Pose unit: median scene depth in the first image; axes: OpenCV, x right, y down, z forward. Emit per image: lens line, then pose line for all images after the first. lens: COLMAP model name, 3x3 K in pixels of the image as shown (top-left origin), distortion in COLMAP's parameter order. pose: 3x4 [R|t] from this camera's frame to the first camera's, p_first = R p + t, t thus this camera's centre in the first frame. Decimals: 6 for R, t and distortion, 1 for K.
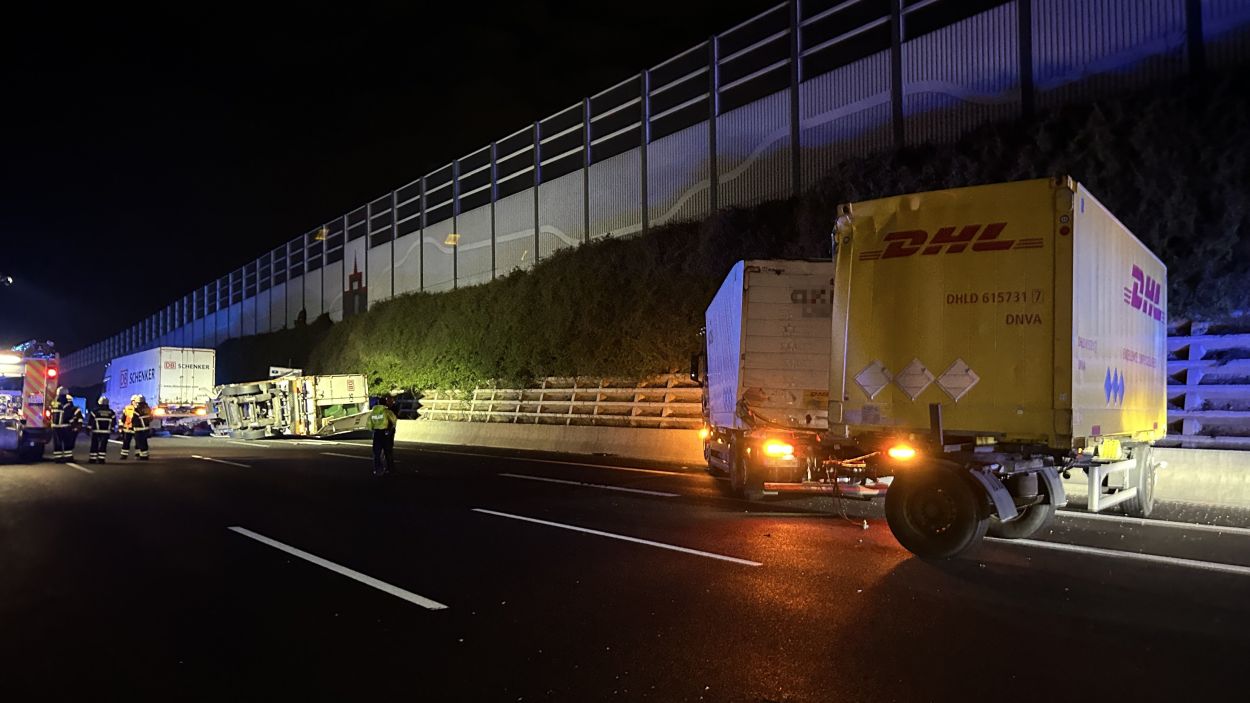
lens RADIAL K [[962.2, 0, 630.7], [0, 962.2, 344.3], [0, 0, 1]] dist [0.079743, -0.087854]
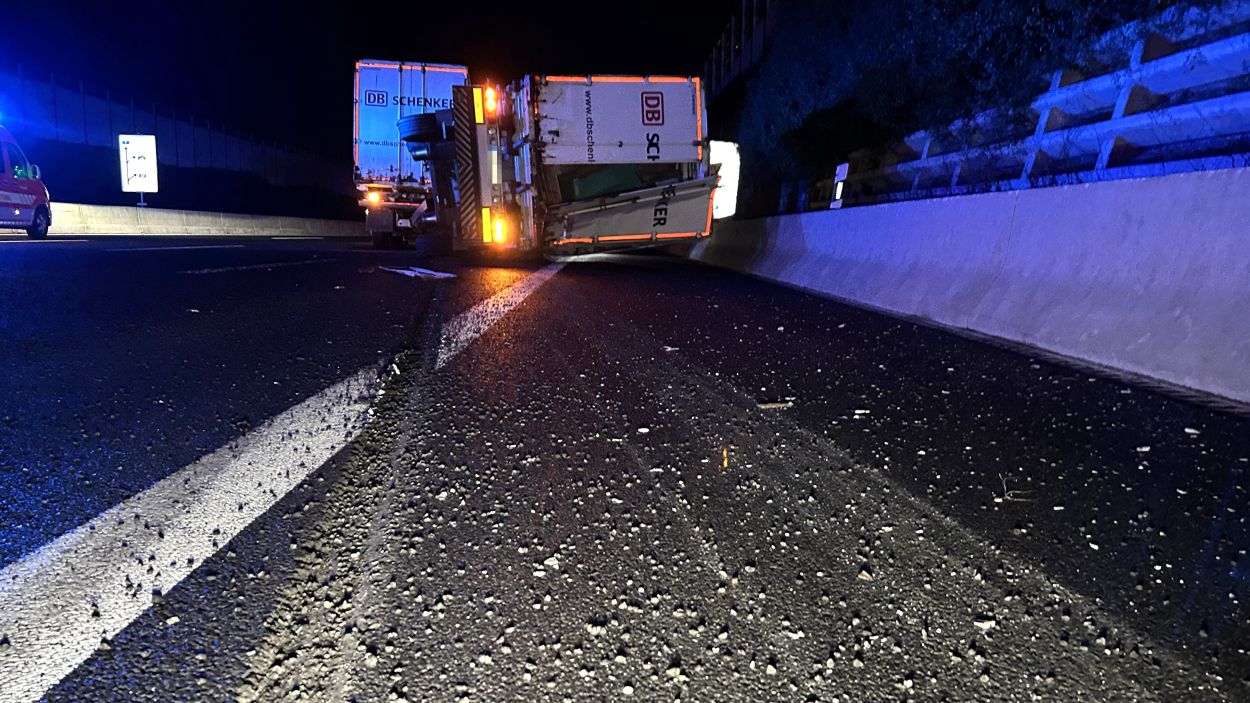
lens RADIAL K [[962.2, 0, 627.6], [0, 962.2, 354.3], [0, 0, 1]] dist [0.079743, -0.087854]
pose [[0.819843, 0.091254, -0.565270, -0.129735], [0.008144, 0.985261, 0.170866, 0.089868], [0.572530, -0.144687, 0.807016, 0.929780]]
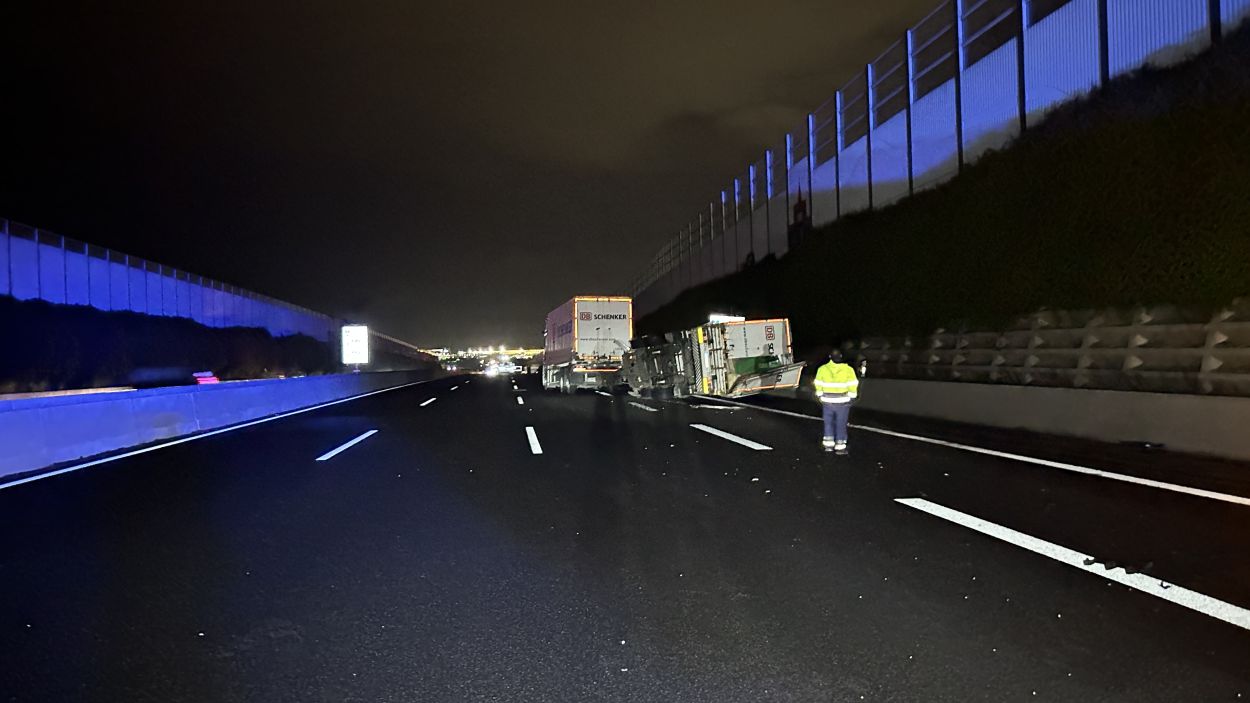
lens RADIAL K [[962.2, 0, 620.7], [0, 962.2, 347.2], [0, 0, 1]] dist [0.079743, -0.087854]
pose [[0.869399, -0.019324, -0.493732, -0.011071], [0.045873, 0.998076, 0.041715, 0.020702], [0.491976, -0.058916, 0.868613, 0.339908]]
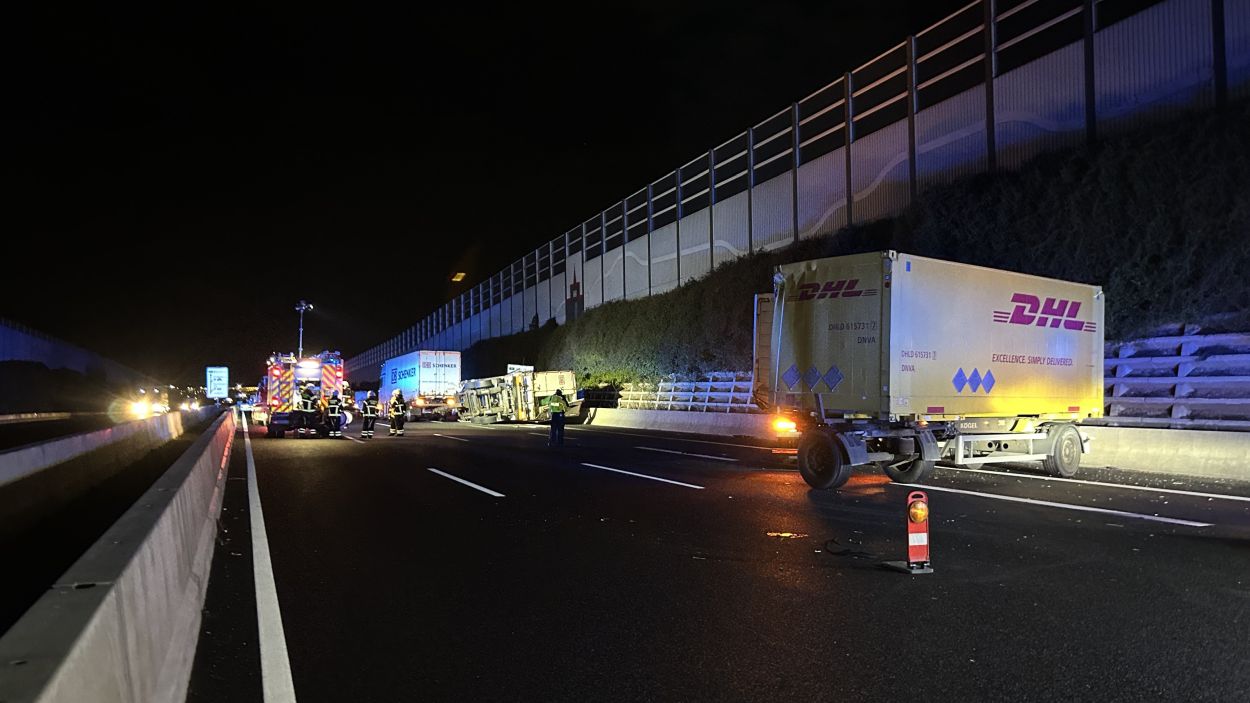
lens RADIAL K [[962.2, 0, 632.9], [0, 962.2, 353.2], [0, 0, 1]] dist [0.079743, -0.087854]
pose [[0.968656, -0.014689, -0.247971, 0.126624], [0.019150, 0.999695, 0.015589, -0.010714], [0.247666, -0.019849, 0.968642, -0.189719]]
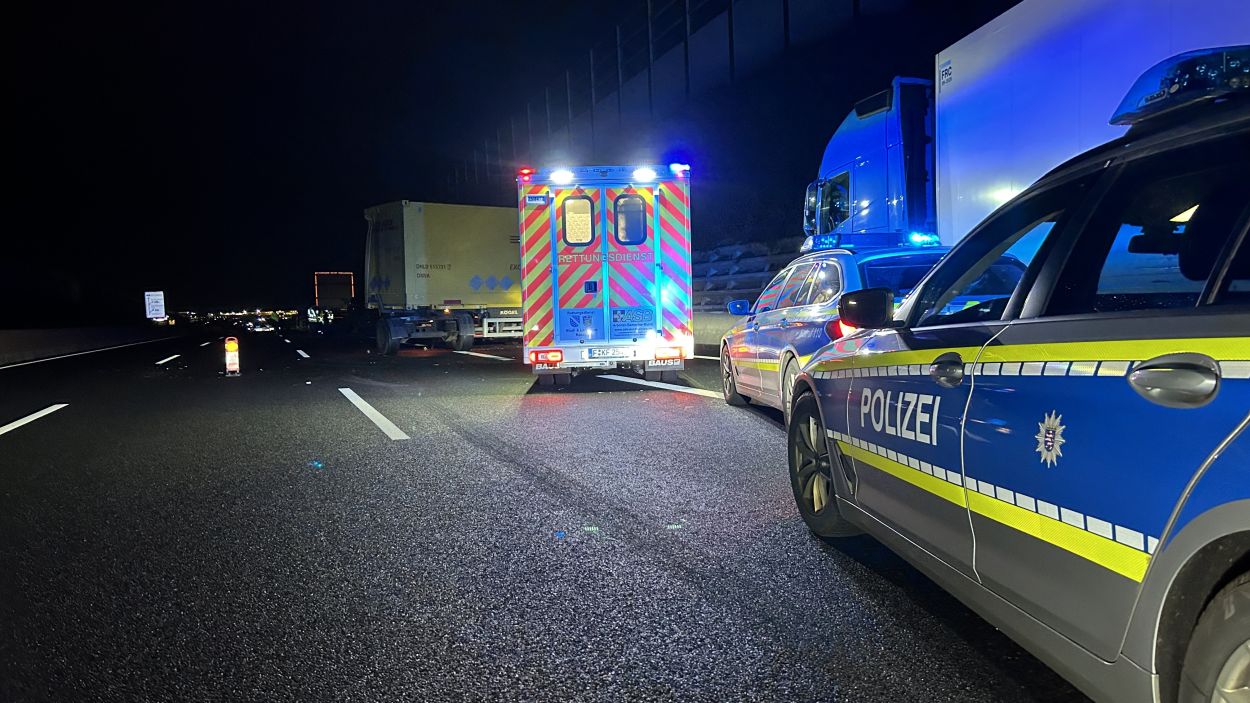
lens RADIAL K [[962.2, 0, 628.1], [0, 962.2, 346.2], [0, 0, 1]] dist [0.079743, -0.087854]
pose [[0.961437, -0.023279, -0.274040, 0.498630], [0.051586, 0.993991, 0.096545, -0.002725], [0.270145, -0.106958, 0.956860, -0.373256]]
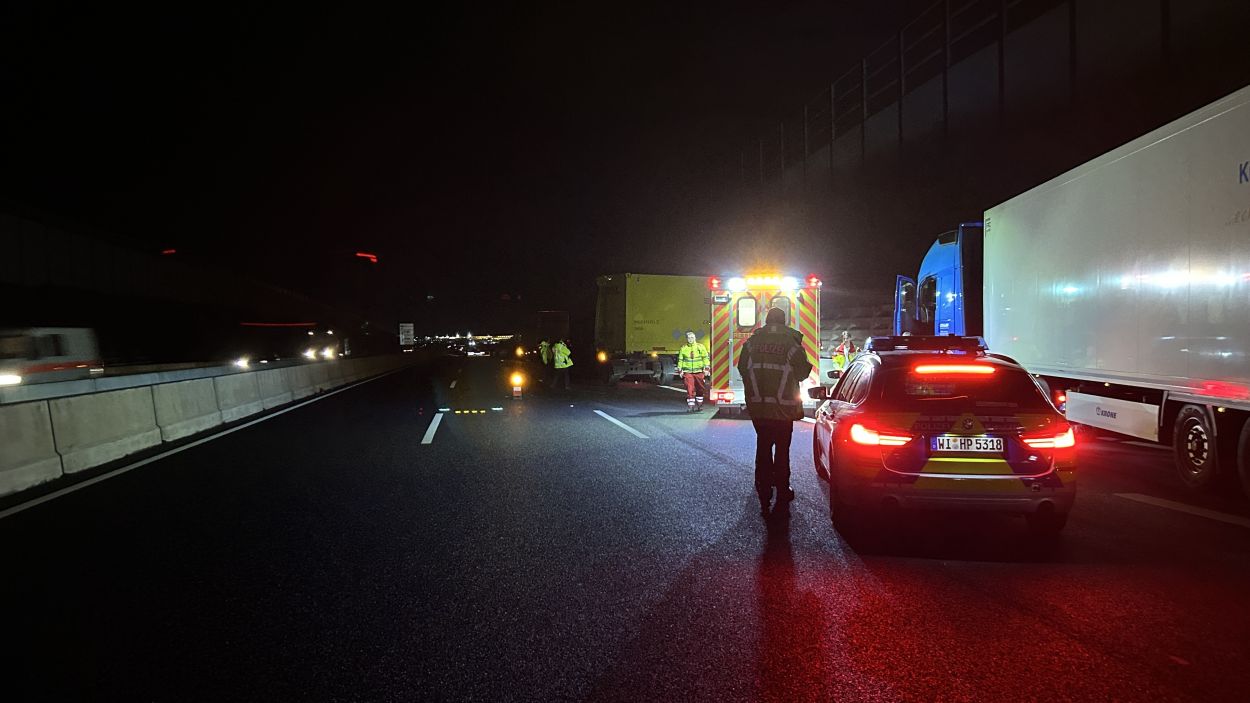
lens RADIAL K [[962.2, 0, 616.4], [0, 962.2, 342.5], [0, 0, 1]] dist [0.079743, -0.087854]
pose [[0.883769, -0.006182, -0.467883, 0.587975], [0.034362, 0.998070, 0.051720, -0.031218], [0.466661, -0.061786, 0.882276, -0.585068]]
